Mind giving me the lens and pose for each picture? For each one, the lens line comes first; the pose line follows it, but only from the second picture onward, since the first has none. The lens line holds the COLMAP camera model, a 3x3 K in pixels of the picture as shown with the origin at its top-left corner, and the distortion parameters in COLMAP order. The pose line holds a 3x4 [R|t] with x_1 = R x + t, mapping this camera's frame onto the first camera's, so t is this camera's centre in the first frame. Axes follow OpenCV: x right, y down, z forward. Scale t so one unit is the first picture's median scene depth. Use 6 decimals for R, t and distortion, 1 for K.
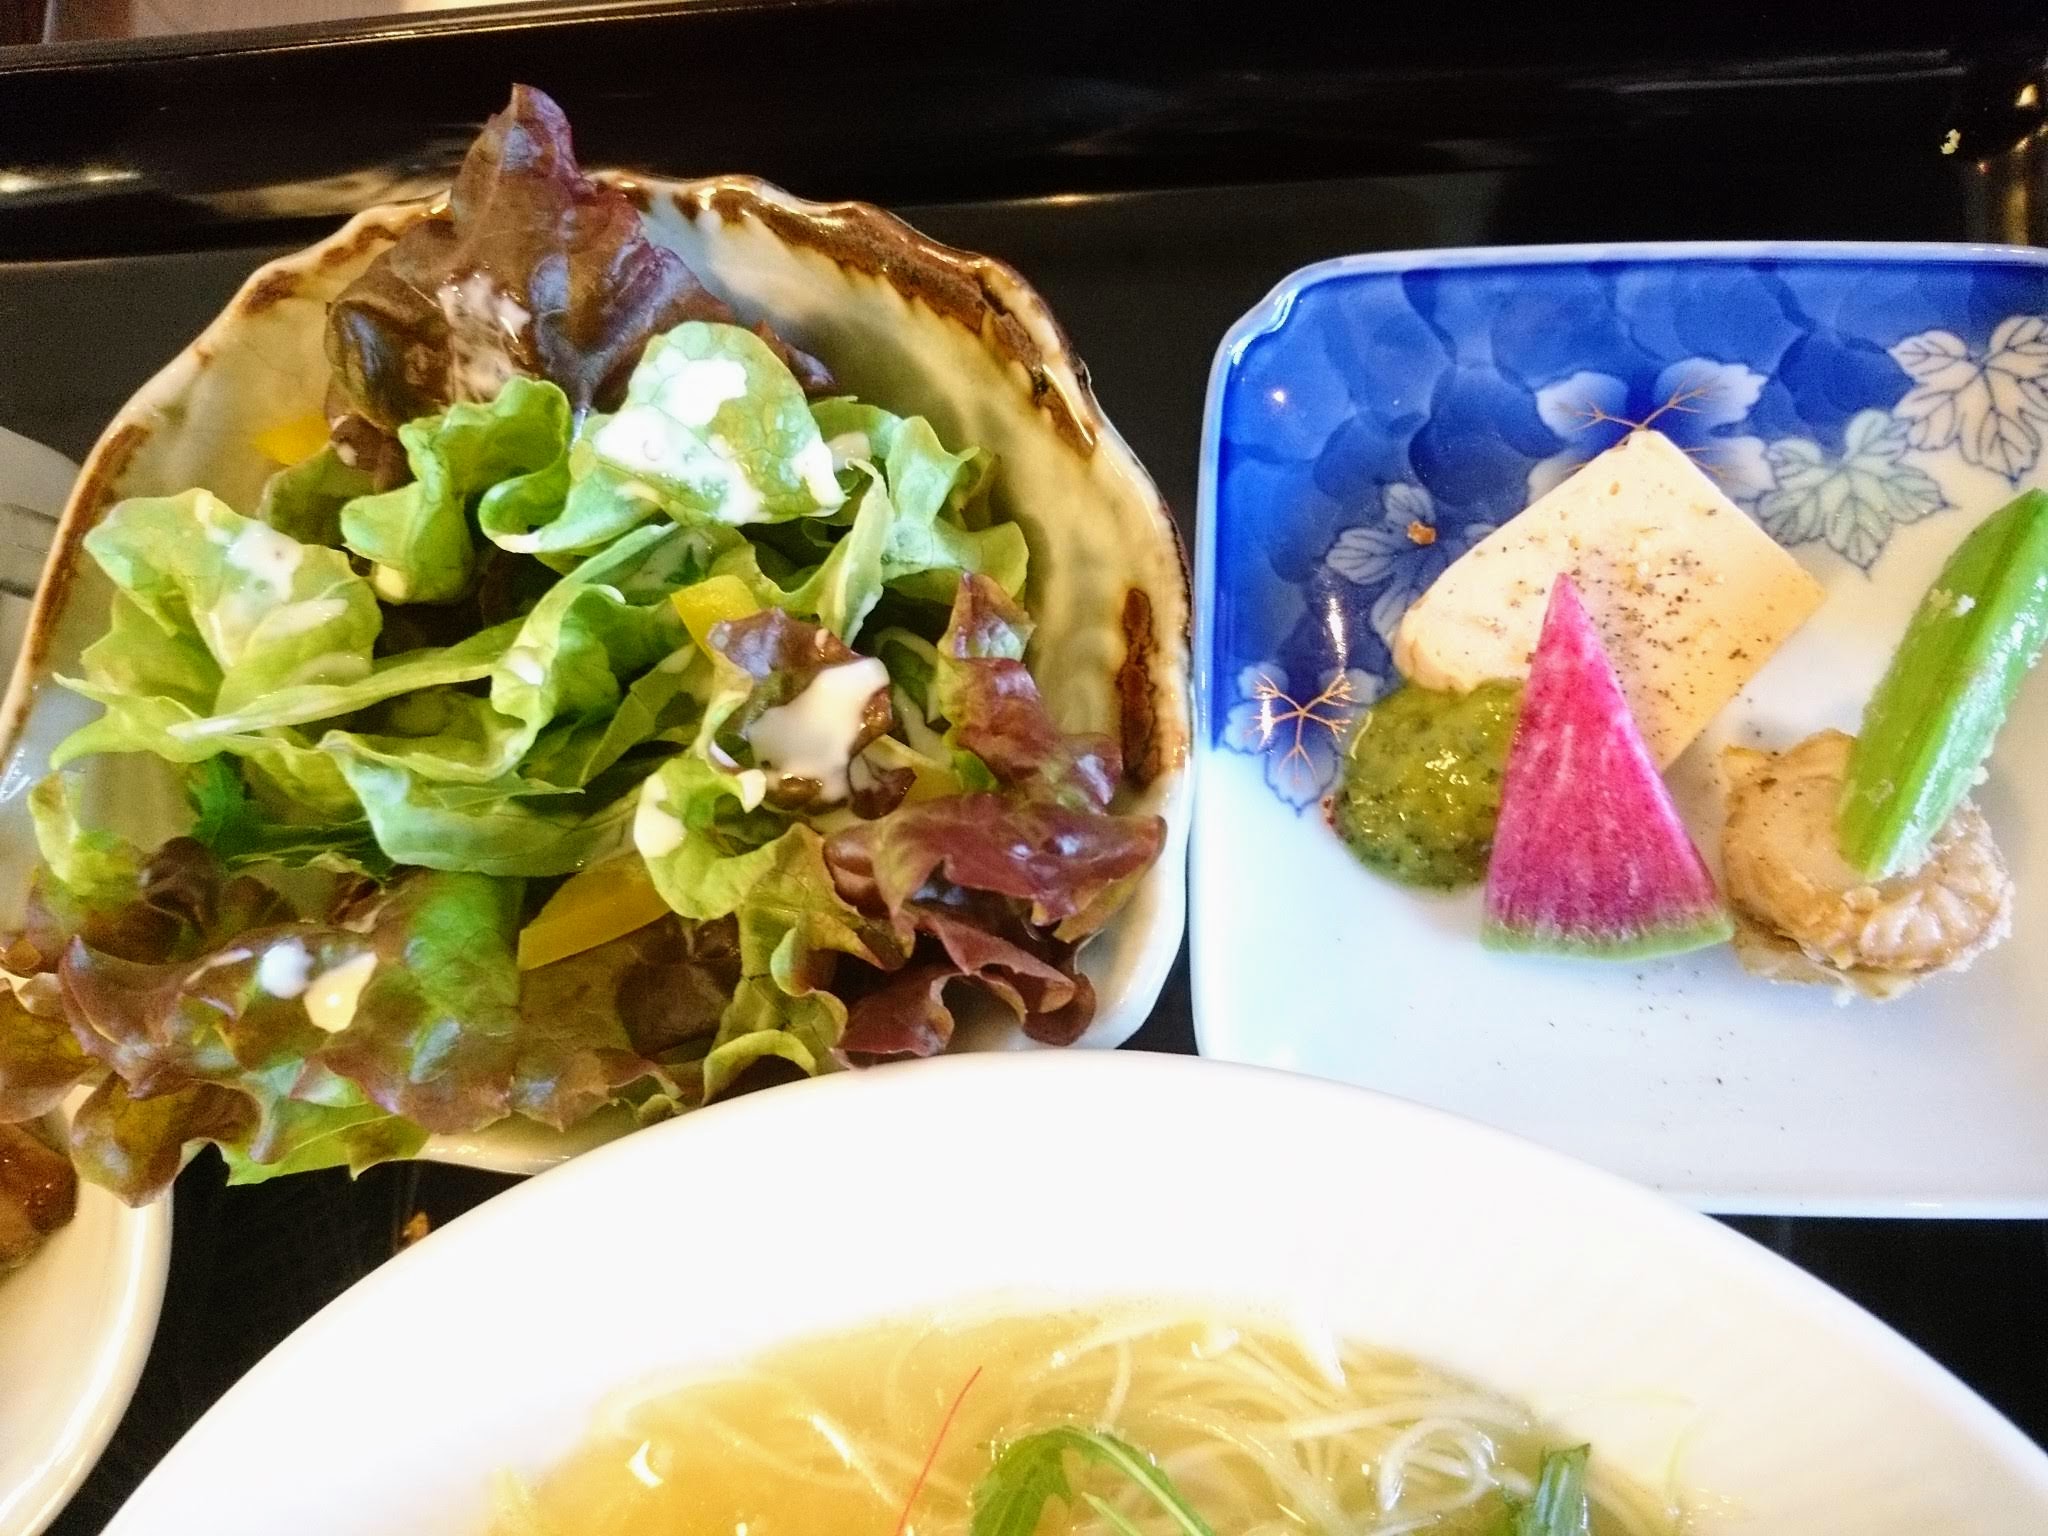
lens RADIAL K [[1504.6, 0, 1024.0], [0, 1504.6, 768.0], [0, 0, 1]] dist [0.067361, -0.156564]
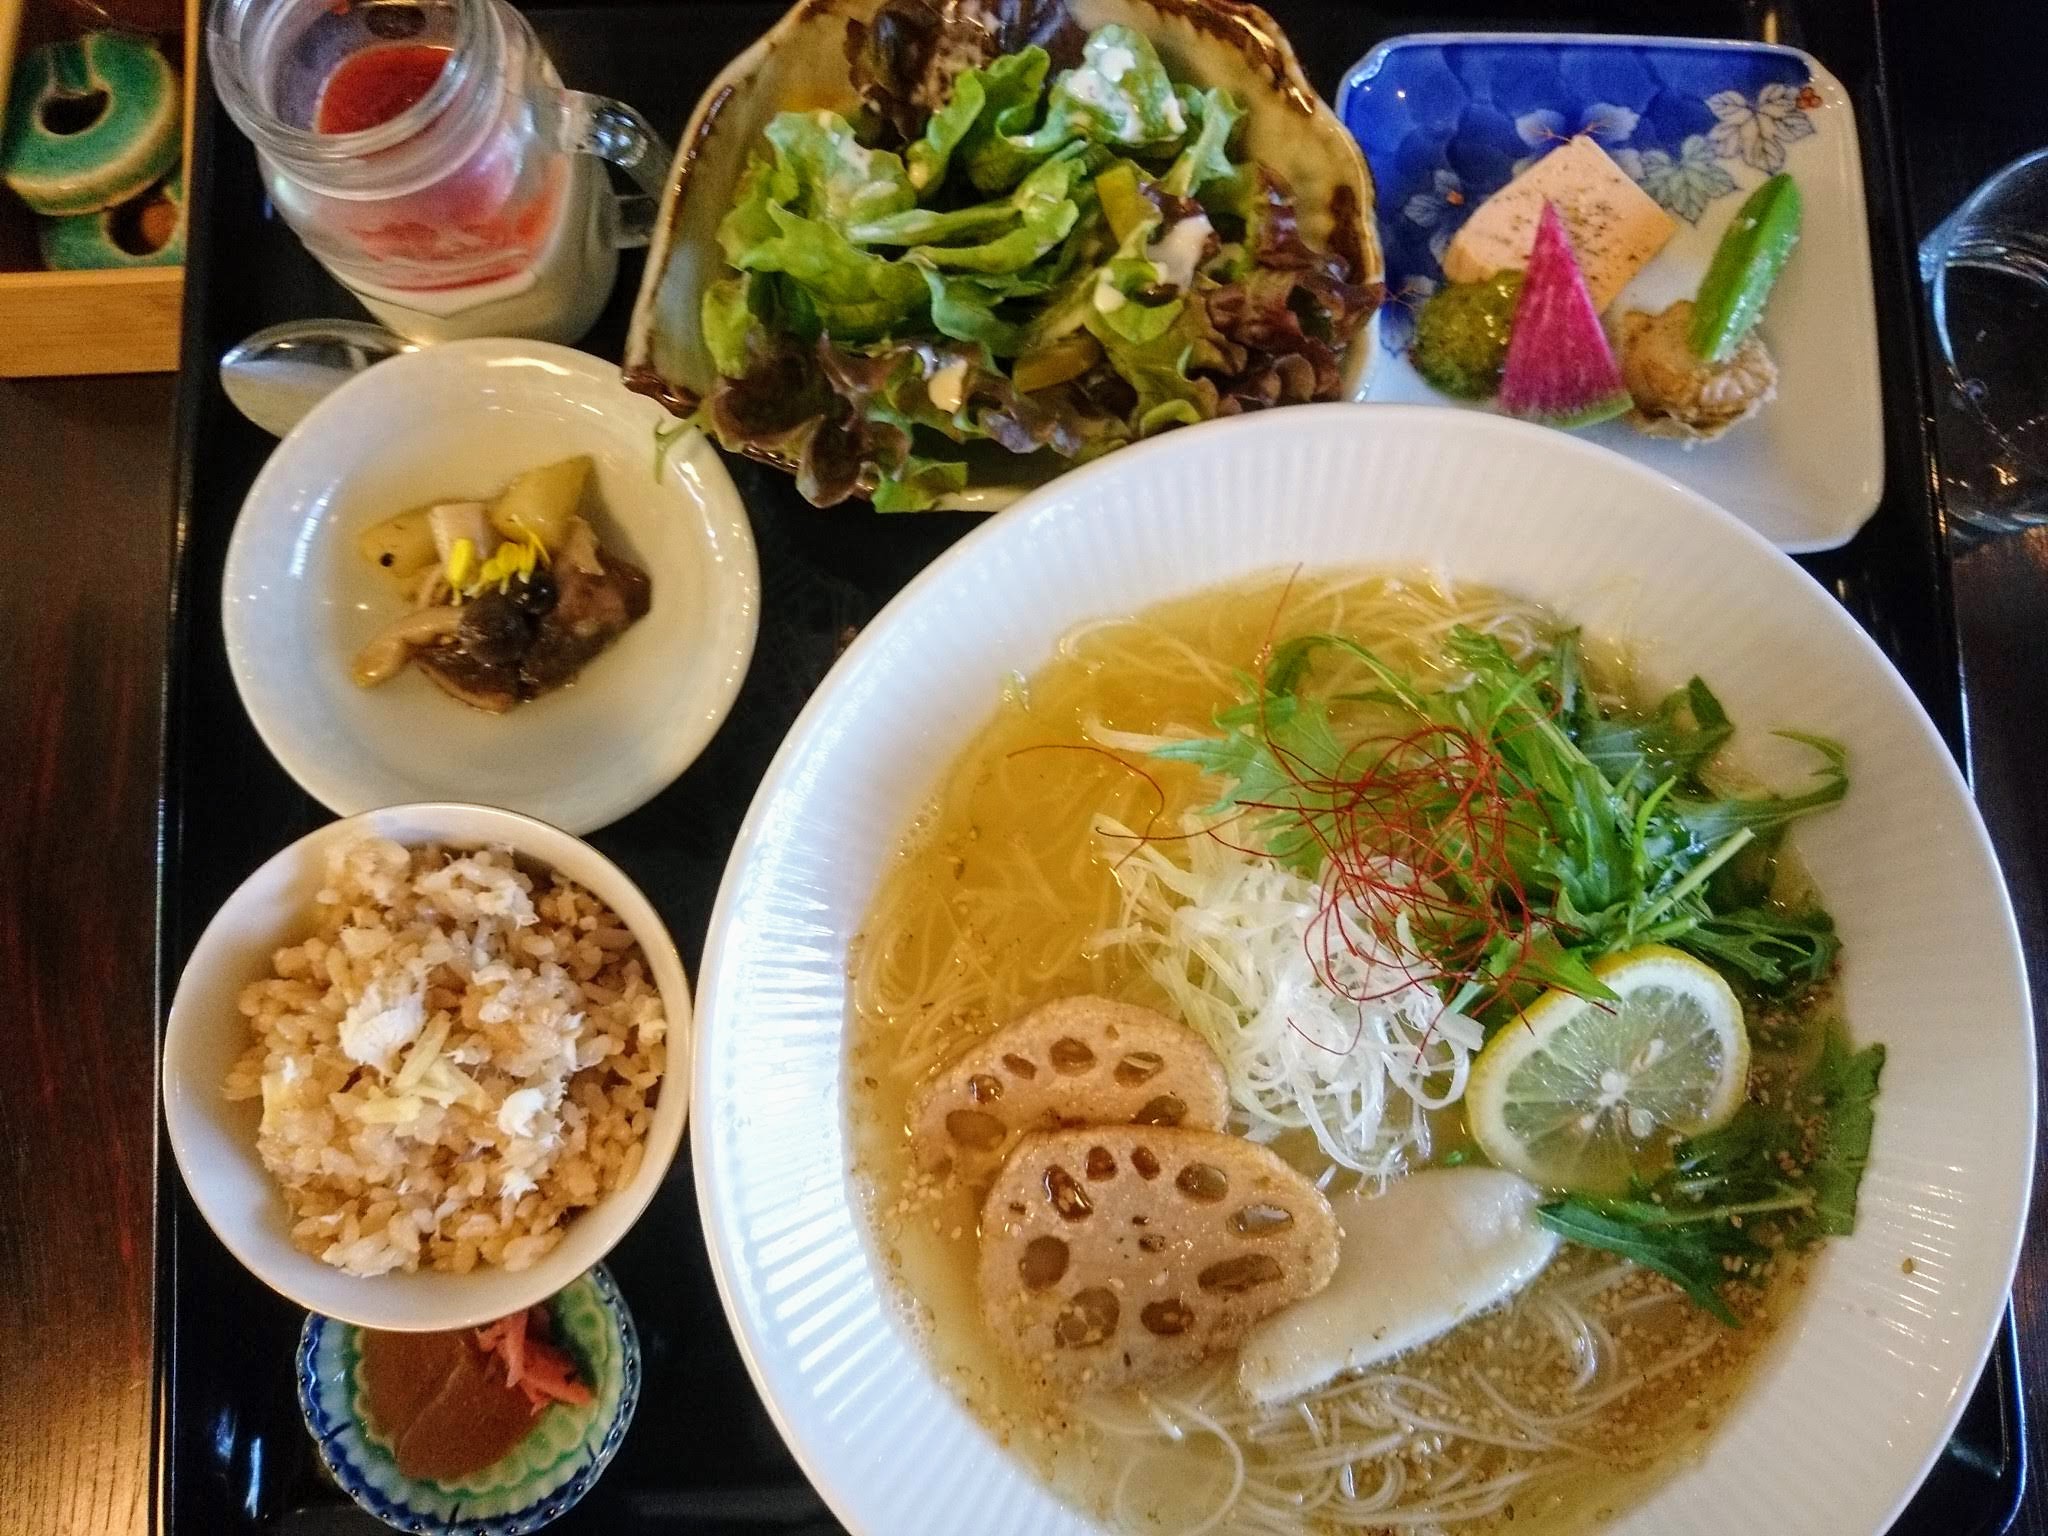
lens RADIAL K [[1504.6, 0, 1024.0], [0, 1504.6, 768.0], [0, 0, 1]] dist [0.067361, -0.156564]
pose [[0.988760, -0.017867, 0.148440, -0.543649], [0.014923, 0.999670, 0.020923, 0.499209], [-0.148765, -0.018472, 0.988700, -0.715090]]
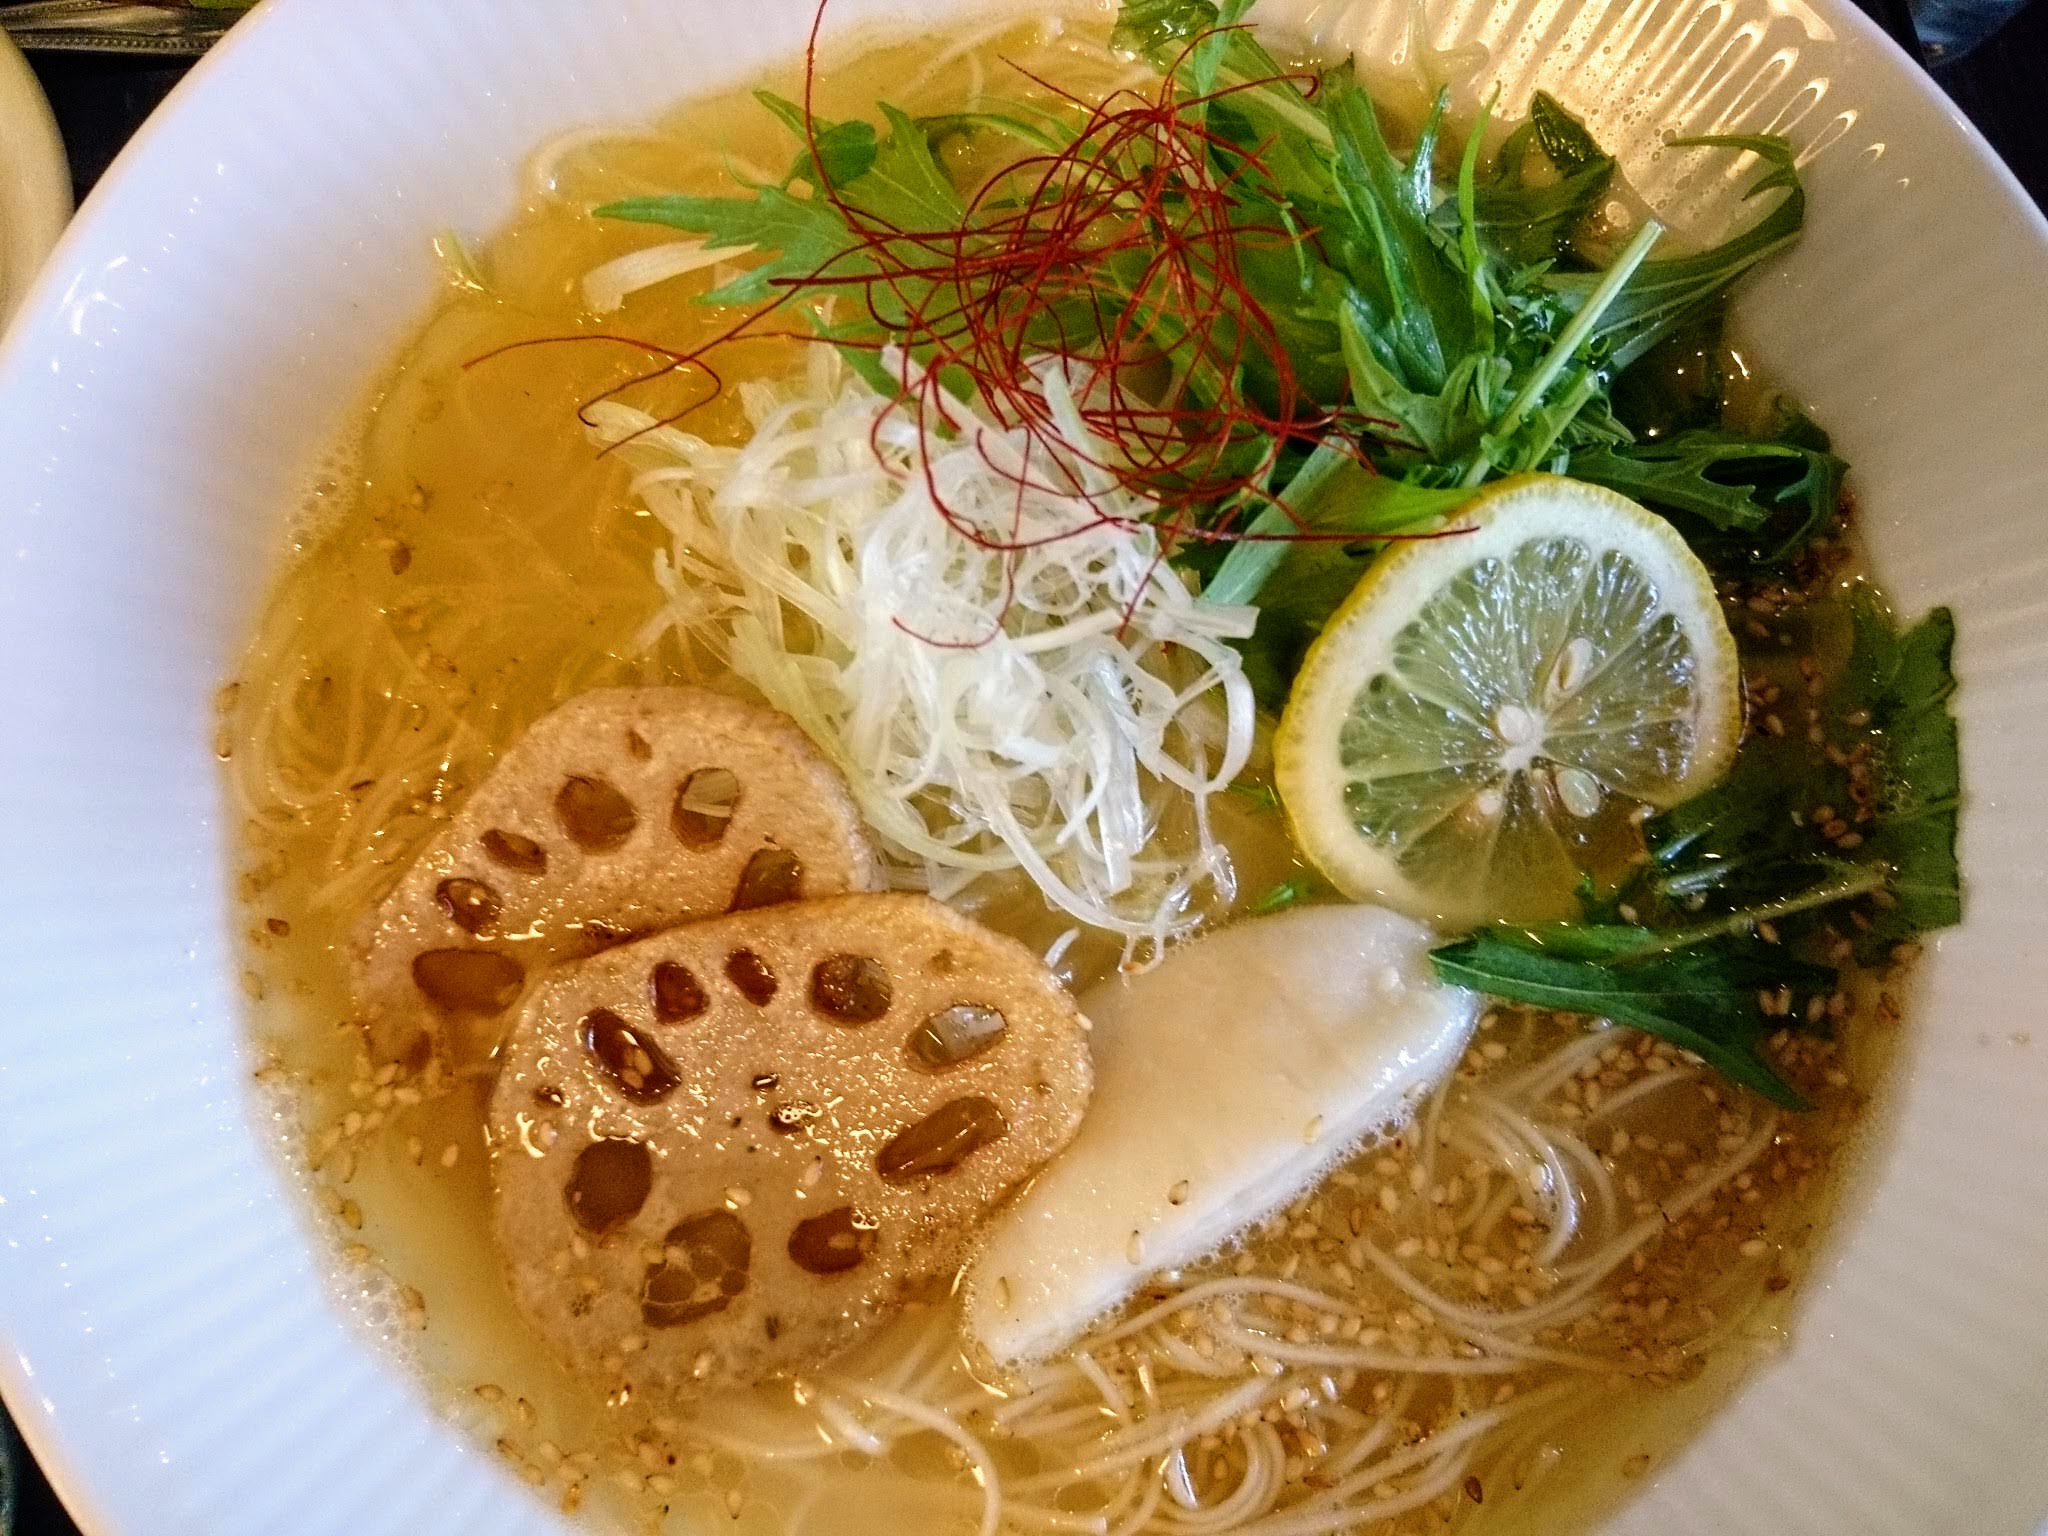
lens RADIAL K [[1542.5, 0, 1024.0], [0, 1542.5, 768.0], [0, 0, 1]] dist [0.111184, -0.286118]
pose [[0.971603, -0.157223, 0.176829, -0.174614], [0.168152, 0.984566, -0.048525, 0.898363], [-0.166470, 0.076881, 0.983045, -0.135840]]
